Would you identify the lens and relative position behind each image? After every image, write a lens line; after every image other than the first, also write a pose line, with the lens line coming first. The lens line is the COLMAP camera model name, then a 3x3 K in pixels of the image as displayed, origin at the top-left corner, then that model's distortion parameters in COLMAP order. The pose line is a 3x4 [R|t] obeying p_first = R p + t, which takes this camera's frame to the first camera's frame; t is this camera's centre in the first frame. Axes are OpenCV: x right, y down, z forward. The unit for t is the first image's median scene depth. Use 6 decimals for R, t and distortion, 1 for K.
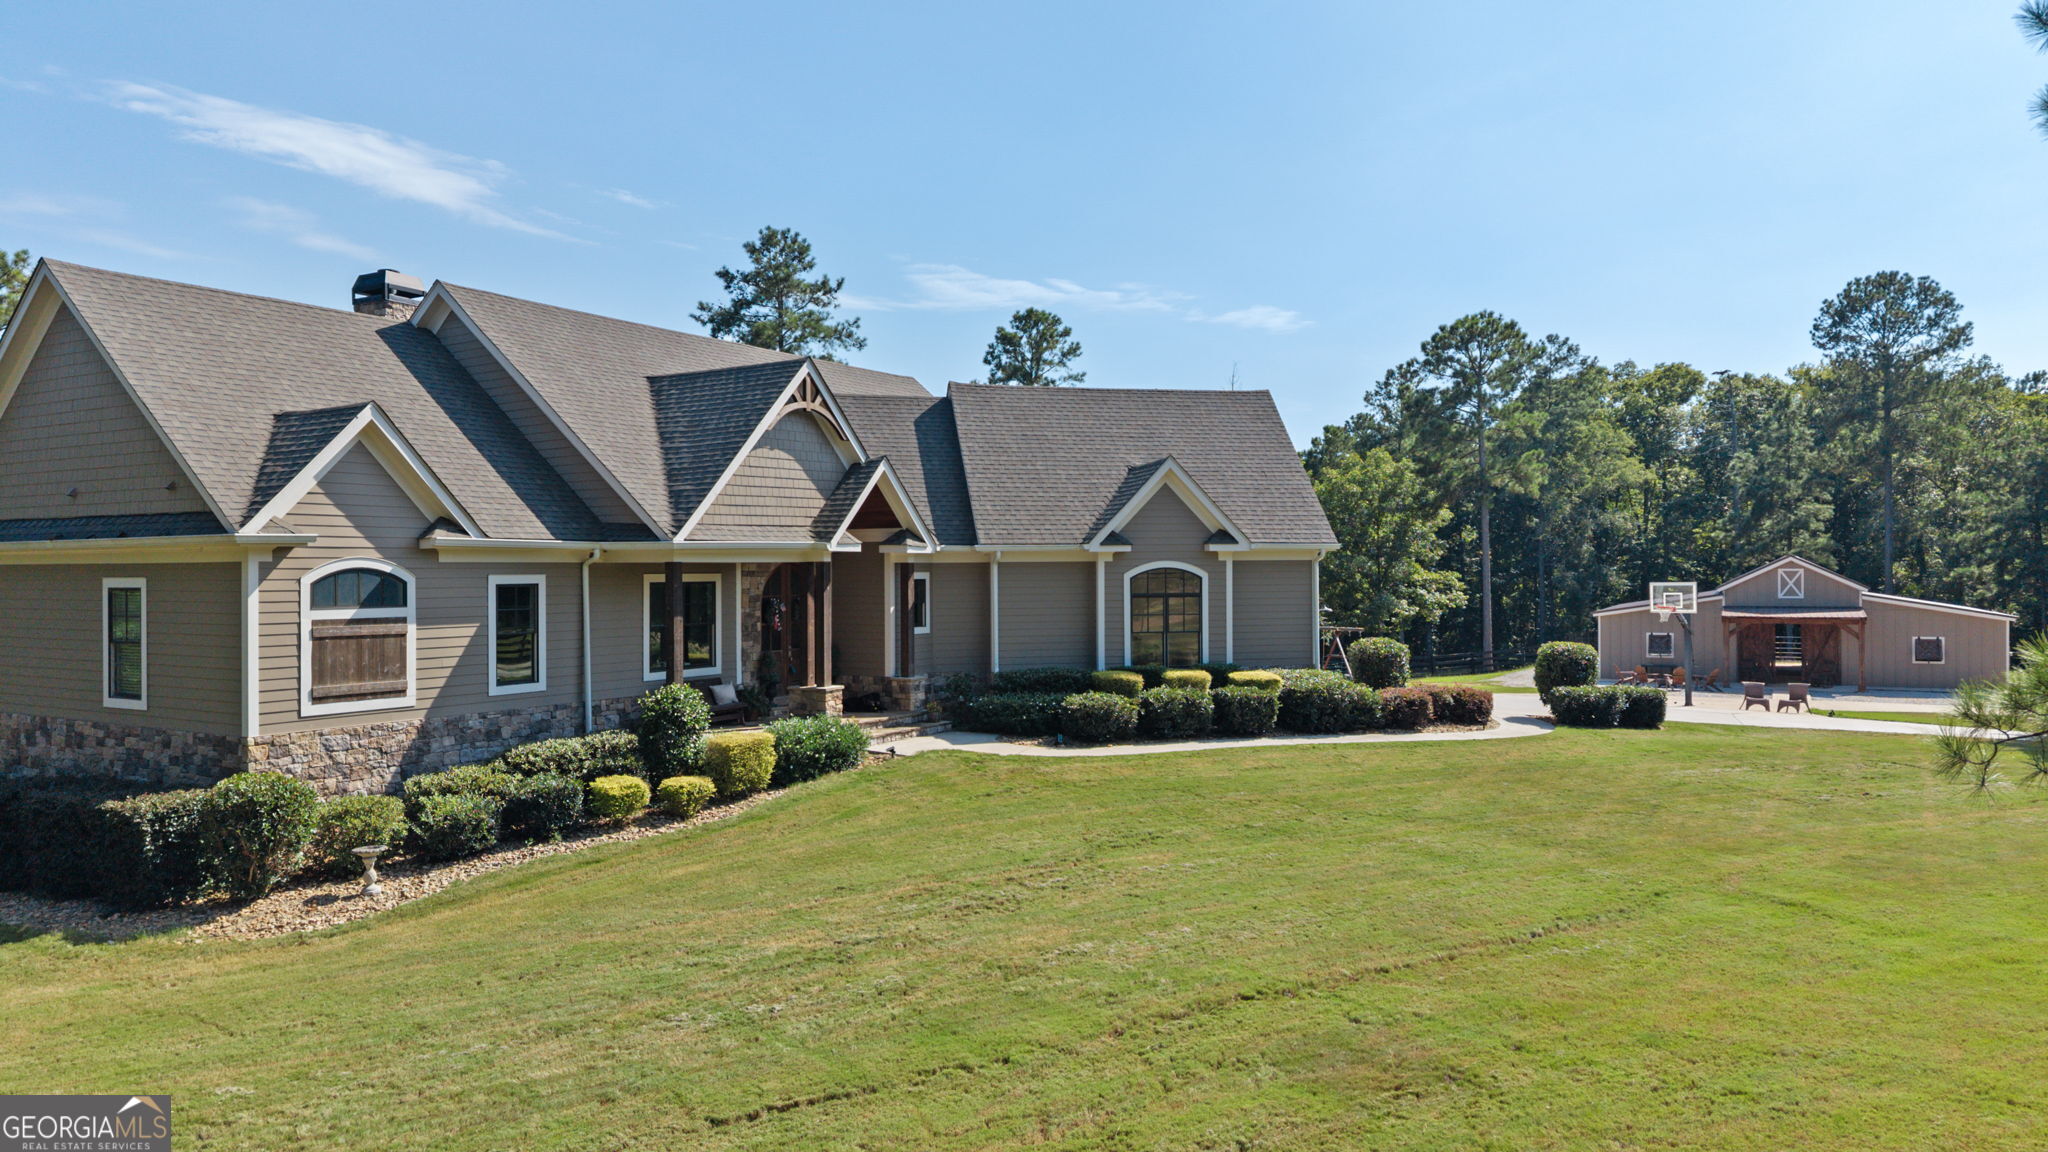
lens RADIAL K [[1480.5, 0, 1024.0], [0, 1480.5, 576.0], [0, 0, 1]] dist [0.019444, -0.001567]
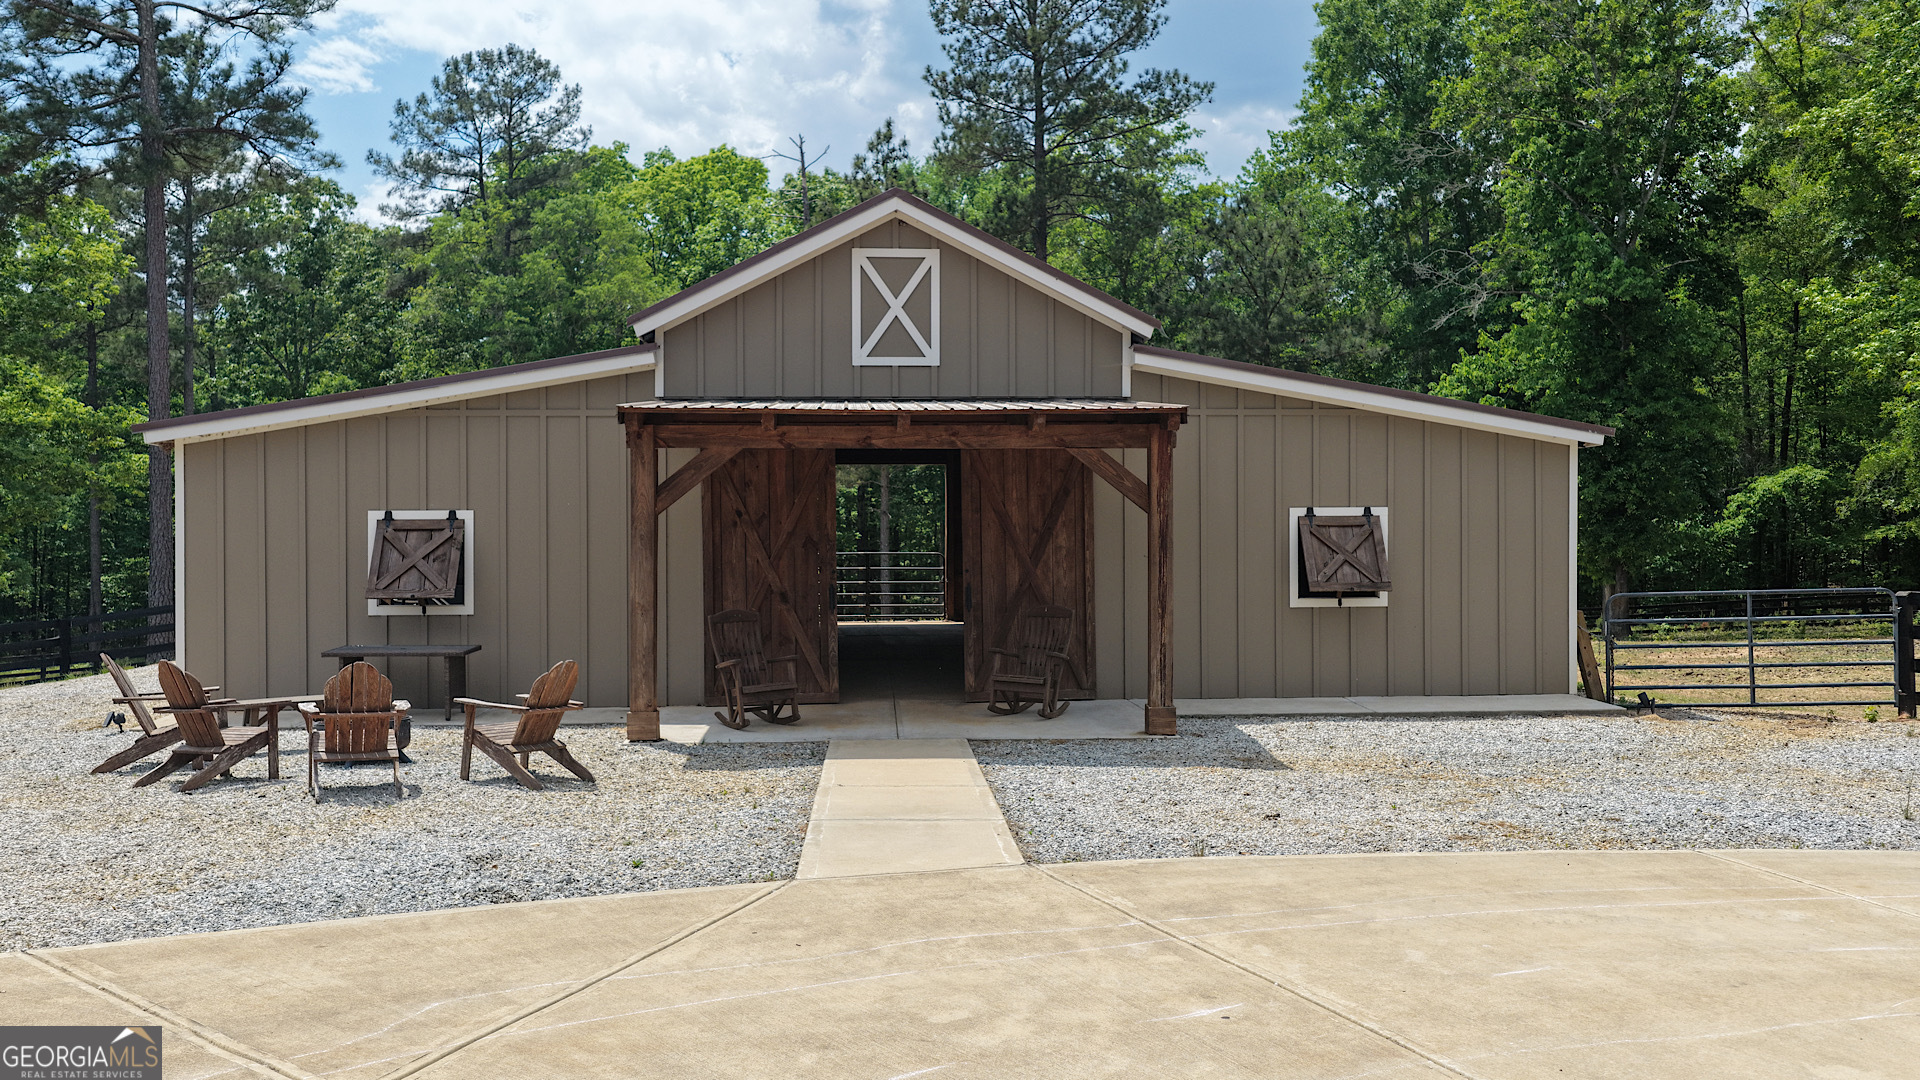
lens RADIAL K [[1387.9, 0, 960.0], [0, 1387.9, 540.0], [0, 0, 1]] dist [0.019444, -0.001567]
pose [[0.858907, -0.008991, 0.512053, 0.402829], [-0.001493, 0.999798, 0.020059, 0.040342], [-0.512130, -0.017993, 0.858719, 0.789940]]
